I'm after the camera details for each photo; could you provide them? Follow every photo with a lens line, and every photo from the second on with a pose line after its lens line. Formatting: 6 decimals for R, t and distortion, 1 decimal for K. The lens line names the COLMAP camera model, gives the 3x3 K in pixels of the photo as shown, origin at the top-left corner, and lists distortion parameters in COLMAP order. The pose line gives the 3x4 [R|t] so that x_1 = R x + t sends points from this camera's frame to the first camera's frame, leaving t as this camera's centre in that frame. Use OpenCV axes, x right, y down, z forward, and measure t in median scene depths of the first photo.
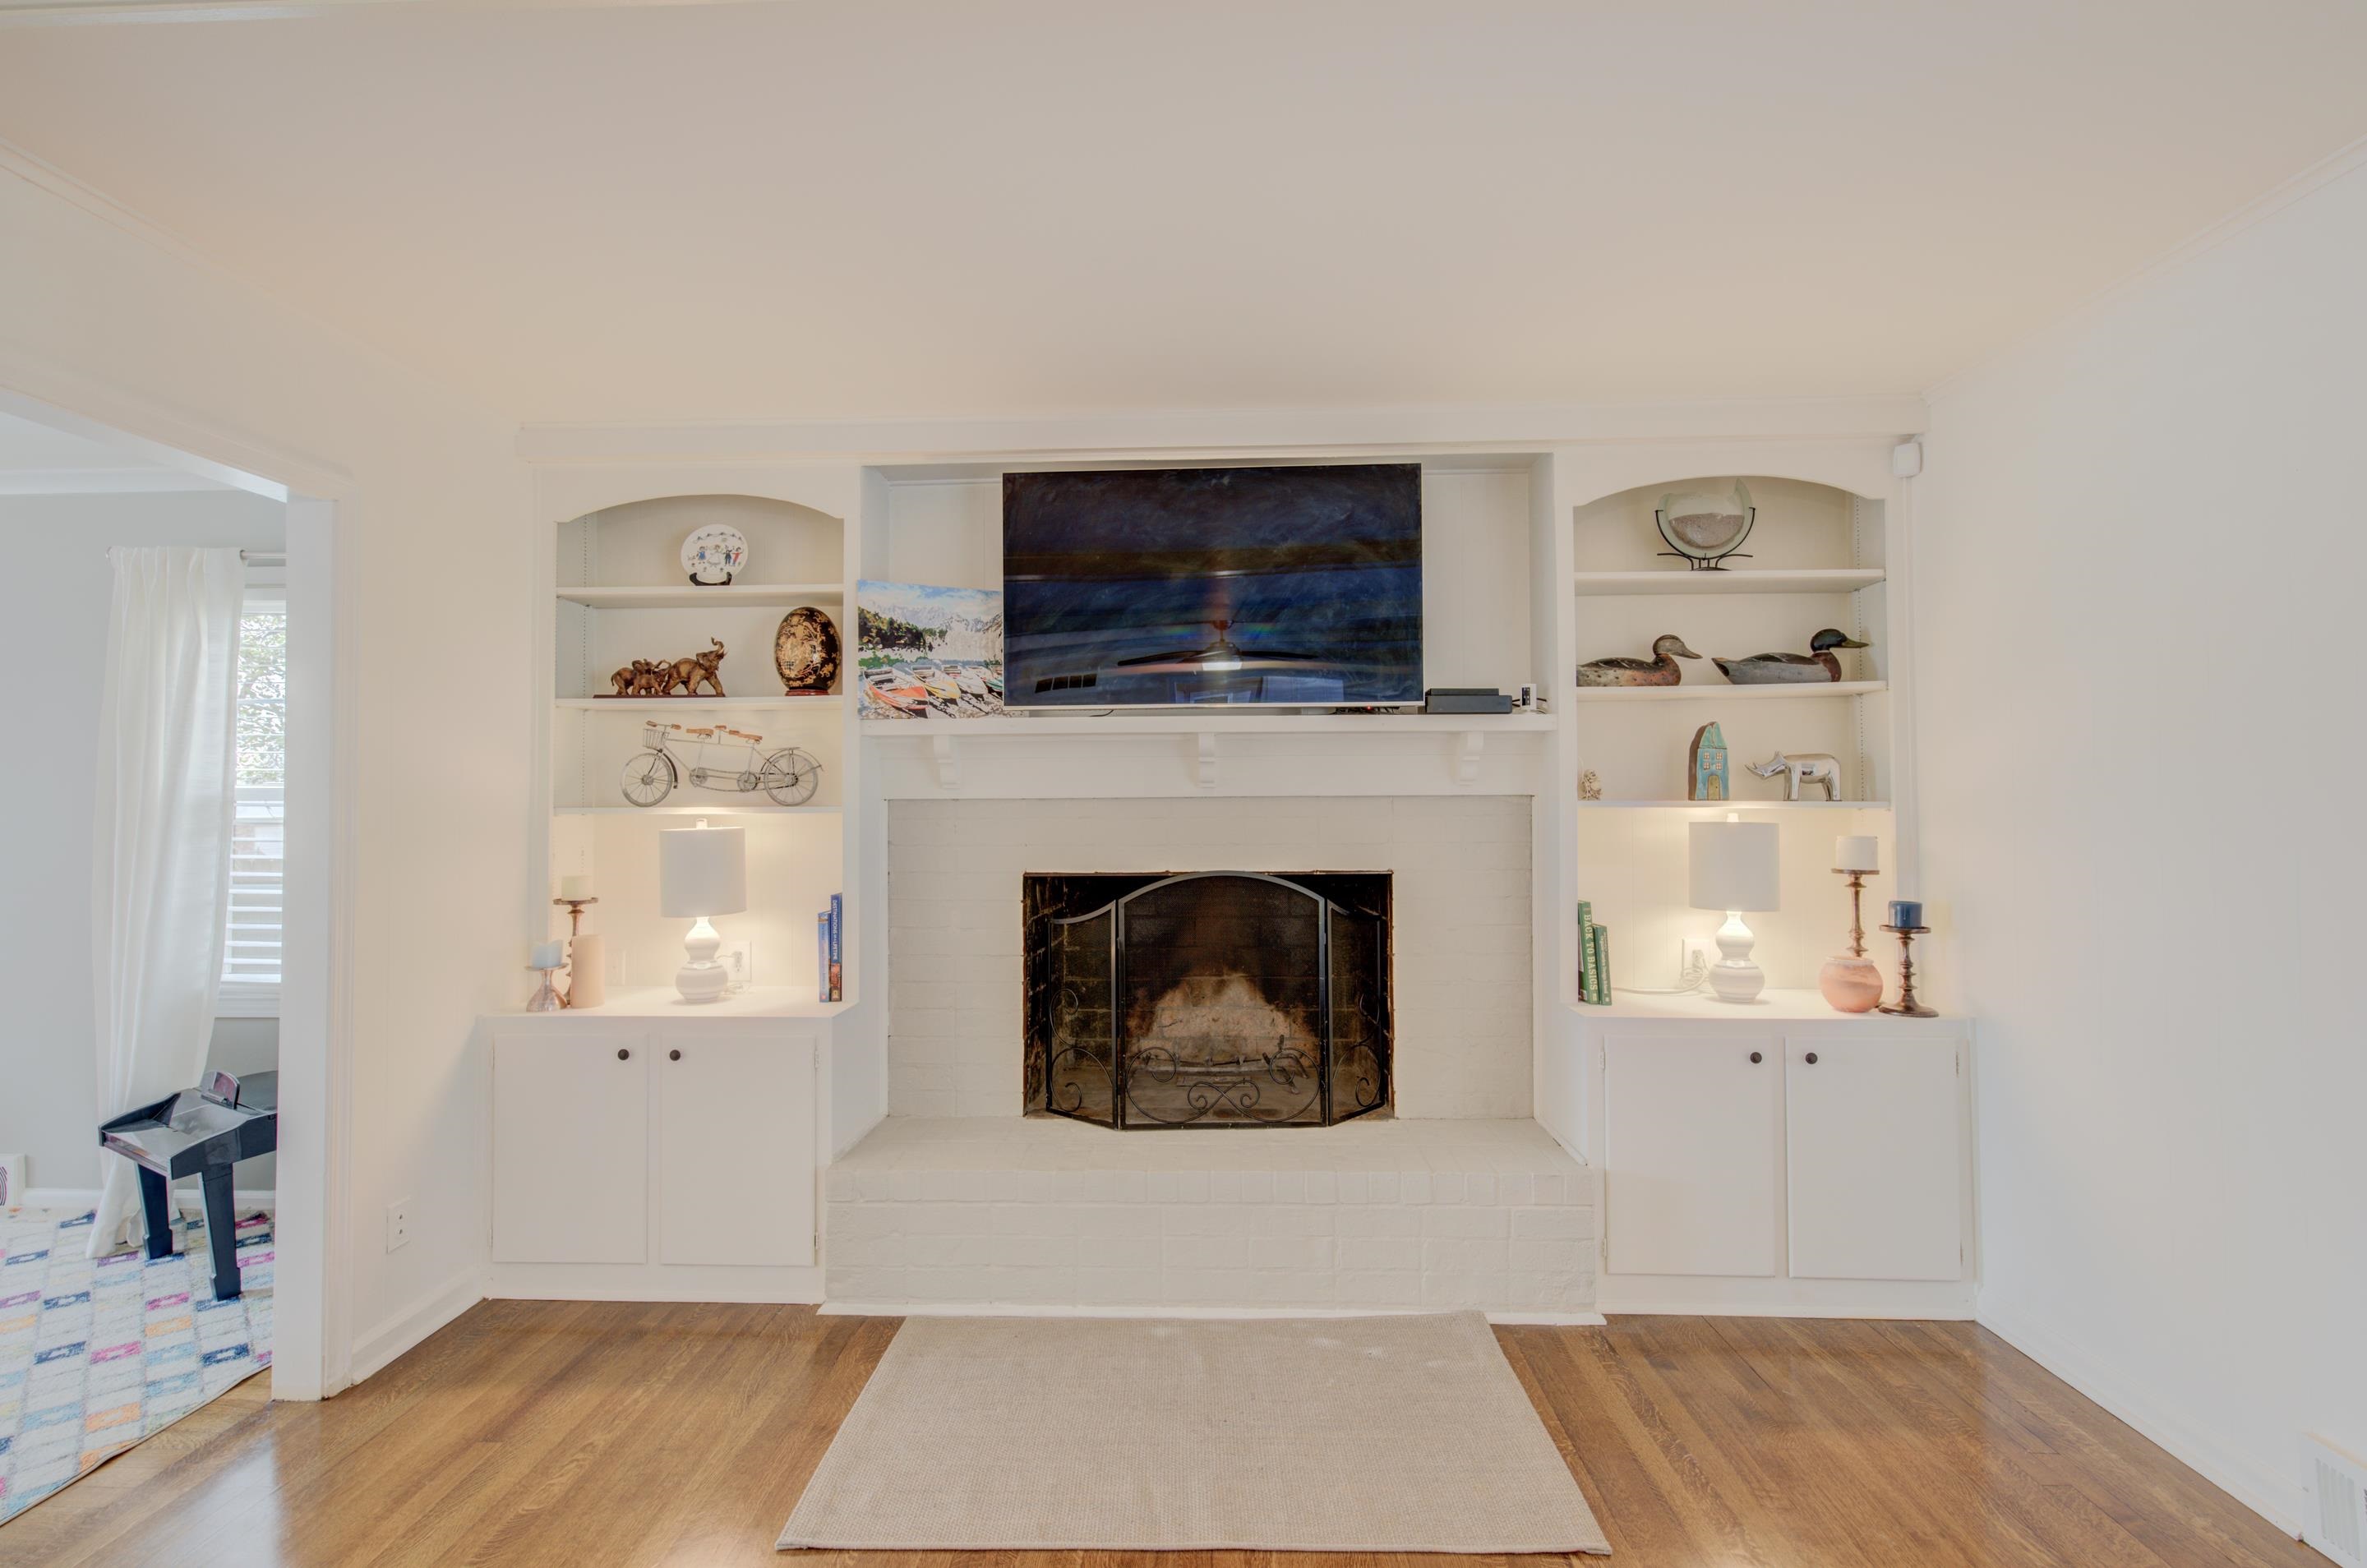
lens RADIAL K [[1001.3, 0, 1157.8], [0, 1001.3, 782.5], [0, 0, 1]] dist [-0.000559, 0.001158]
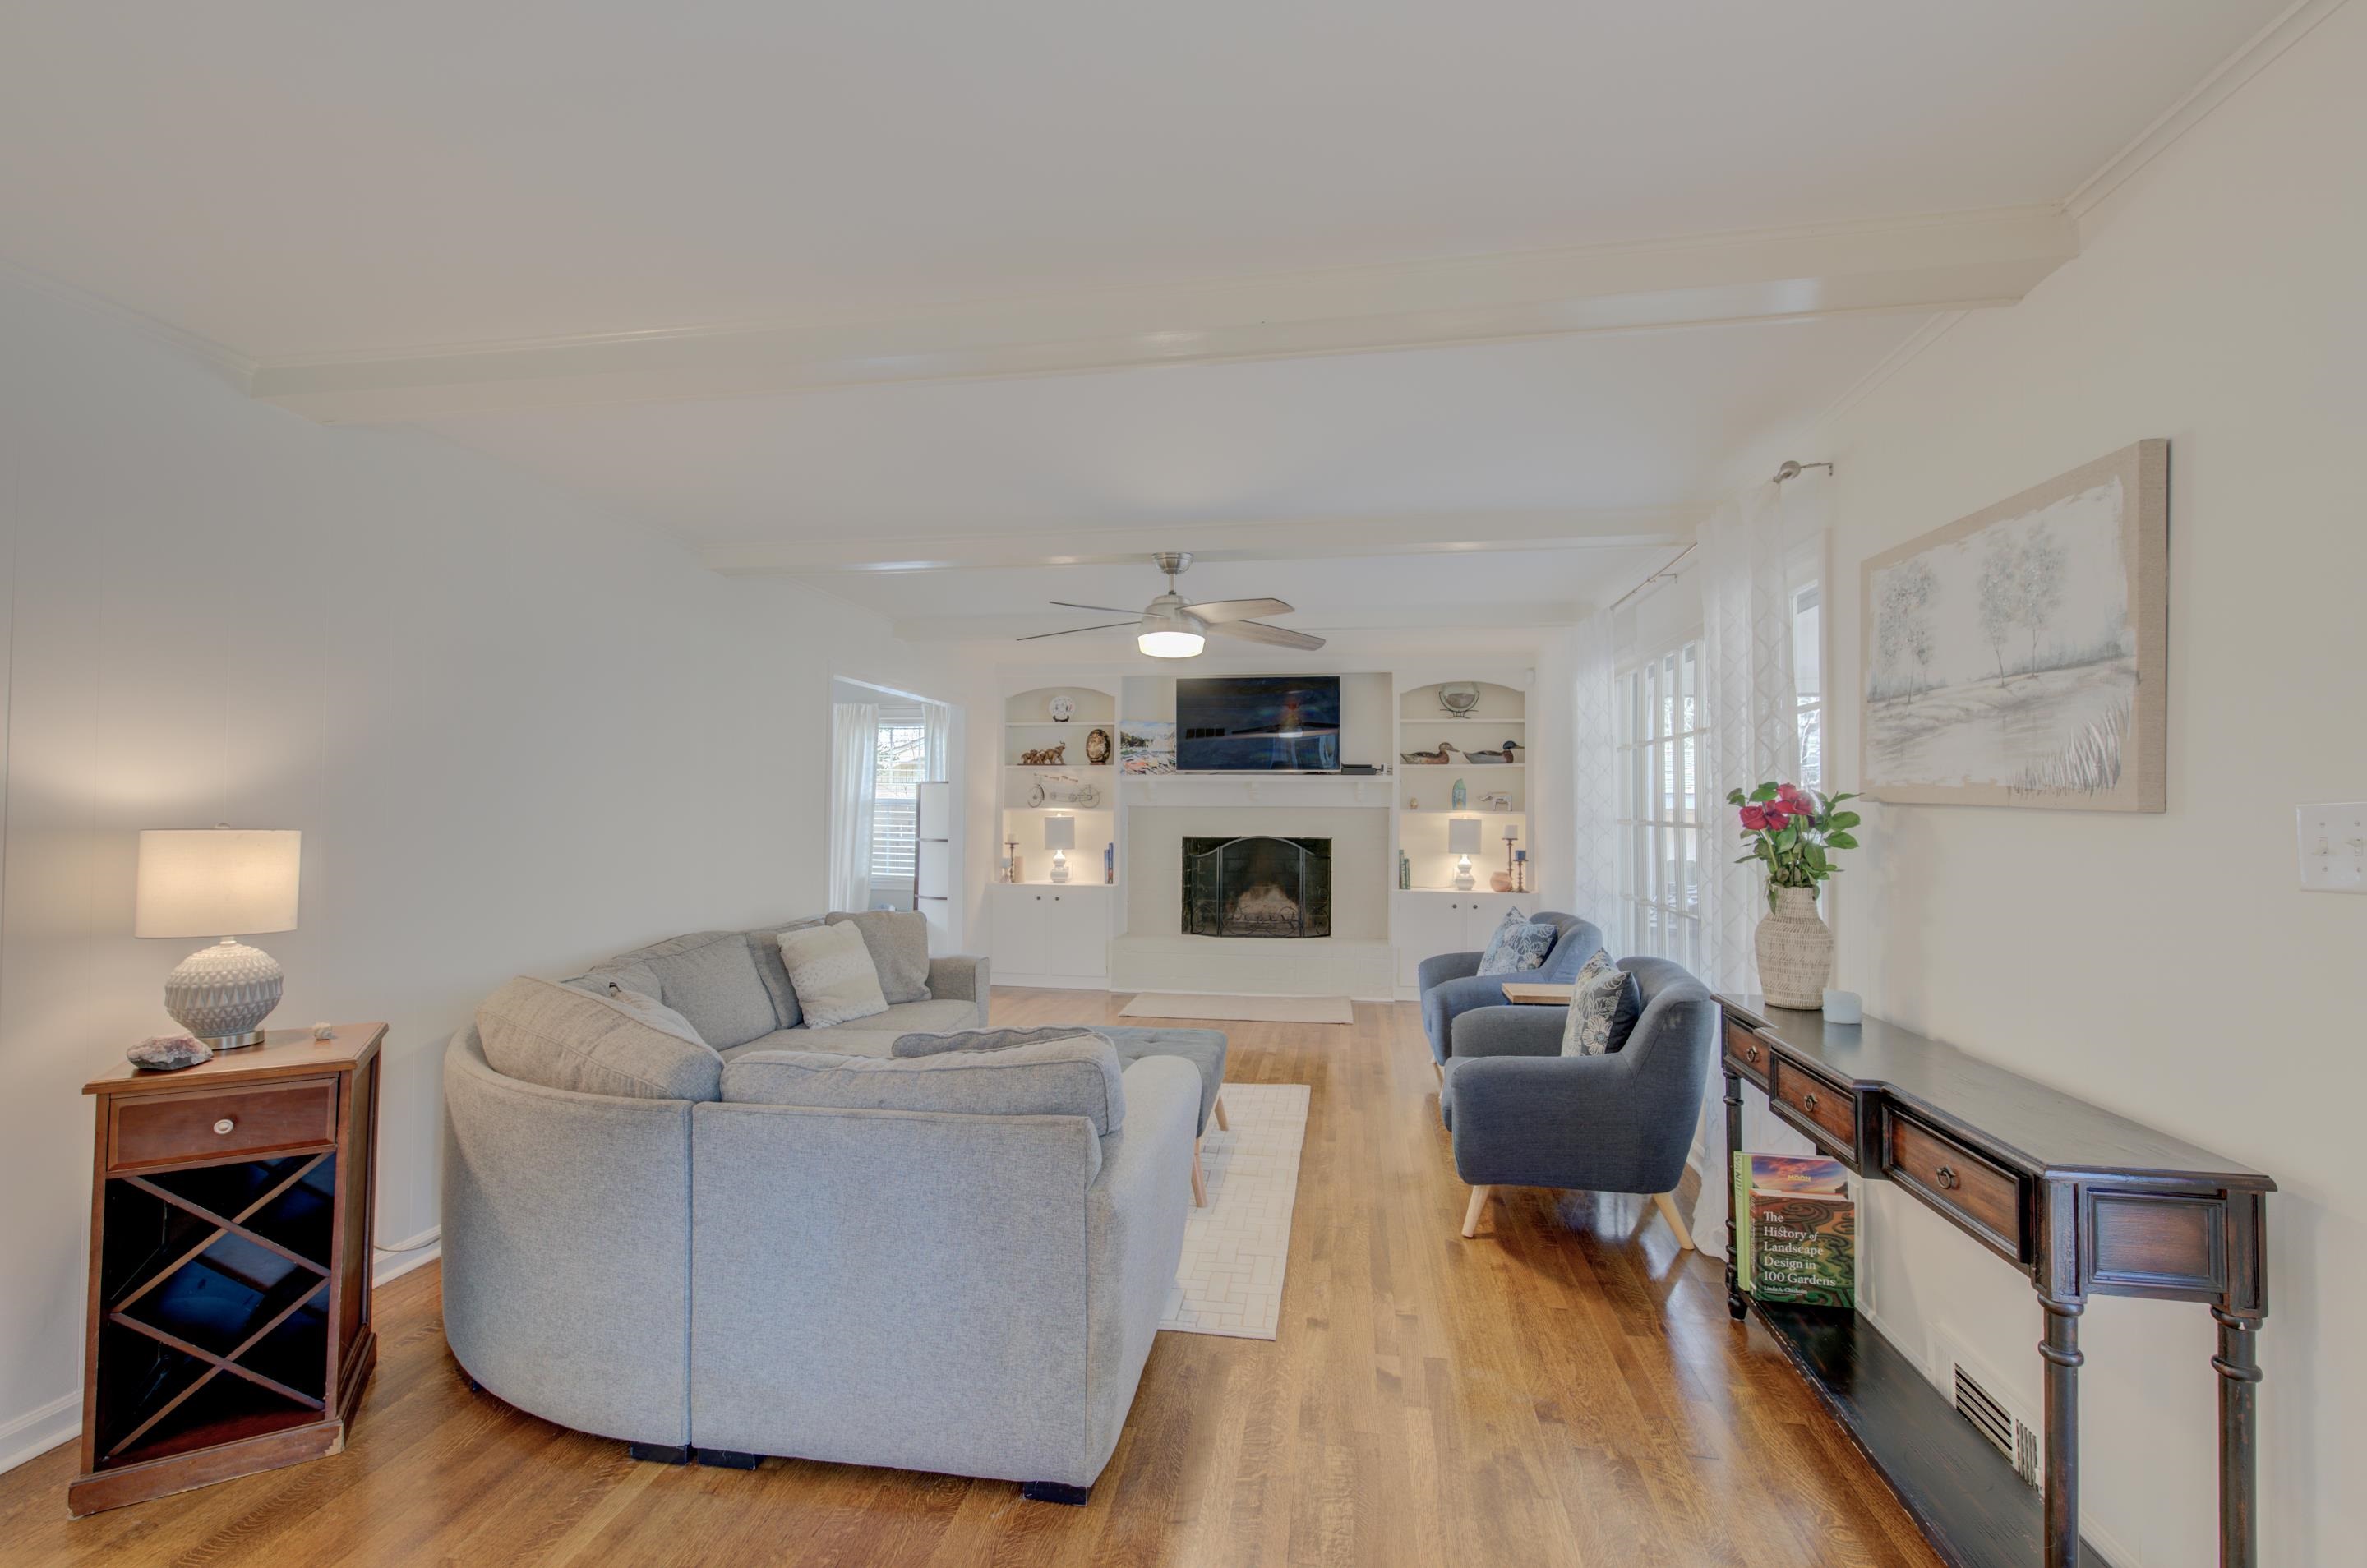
lens RADIAL K [[1001.3, 0, 1160.7], [0, 1001.3, 785.8], [0, 0, 1]] dist [-0.000559, 0.001158]
pose [[0.991131, 0.009568, -0.132541, 0.145142], [-0.011726, 0.999811, -0.015513, 0.004003], [0.132367, 0.016929, 0.991056, -1.523385]]
